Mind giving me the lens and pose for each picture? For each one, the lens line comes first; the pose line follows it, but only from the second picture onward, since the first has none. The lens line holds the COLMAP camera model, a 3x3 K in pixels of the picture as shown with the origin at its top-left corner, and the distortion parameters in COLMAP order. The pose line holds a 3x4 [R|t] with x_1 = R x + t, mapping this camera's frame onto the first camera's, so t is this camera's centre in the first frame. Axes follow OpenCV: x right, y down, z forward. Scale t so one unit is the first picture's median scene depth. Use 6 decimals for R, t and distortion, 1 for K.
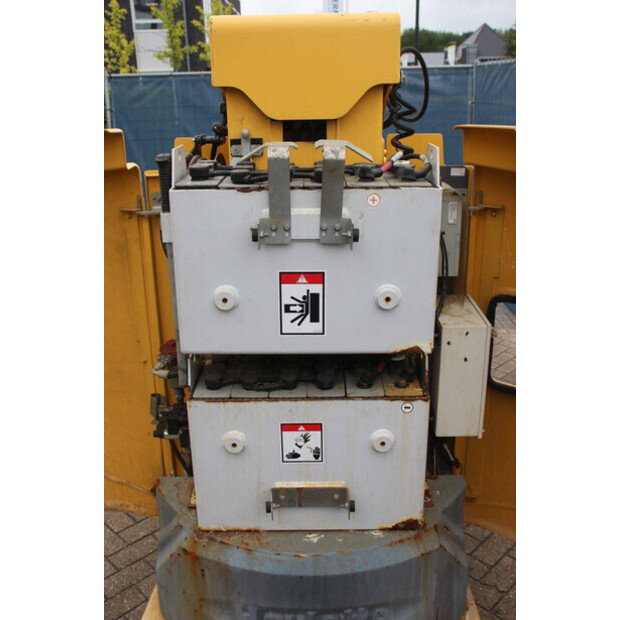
lens RADIAL K [[635.0, 0, 319.6], [0, 635.0, 310.1], [0, 0, 1]] dist [-0.060686, 0.014011]
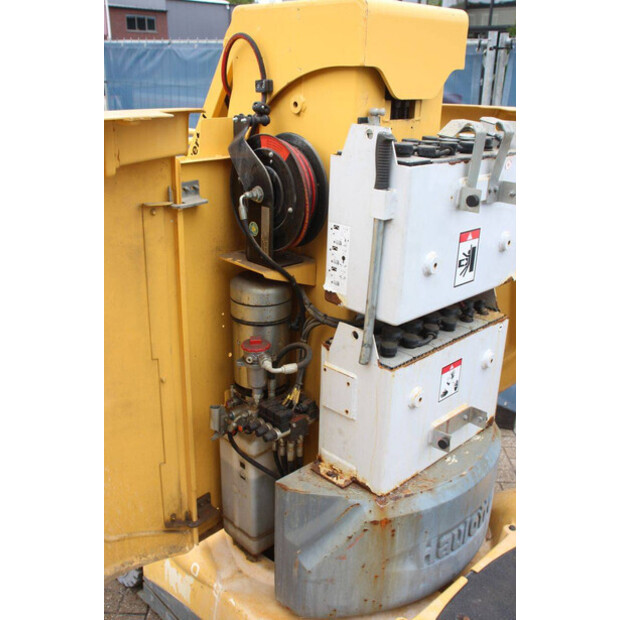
lens RADIAL K [[635.0, 0, 319.6], [0, 635.0, 310.1], [0, 0, 1]] dist [-0.060686, 0.014011]
pose [[0.707612, -0.217418, 0.672321, -0.951728], [0.196857, 0.974472, 0.107939, -0.088166], [-0.678626, 0.055973, 0.732348, 0.305990]]
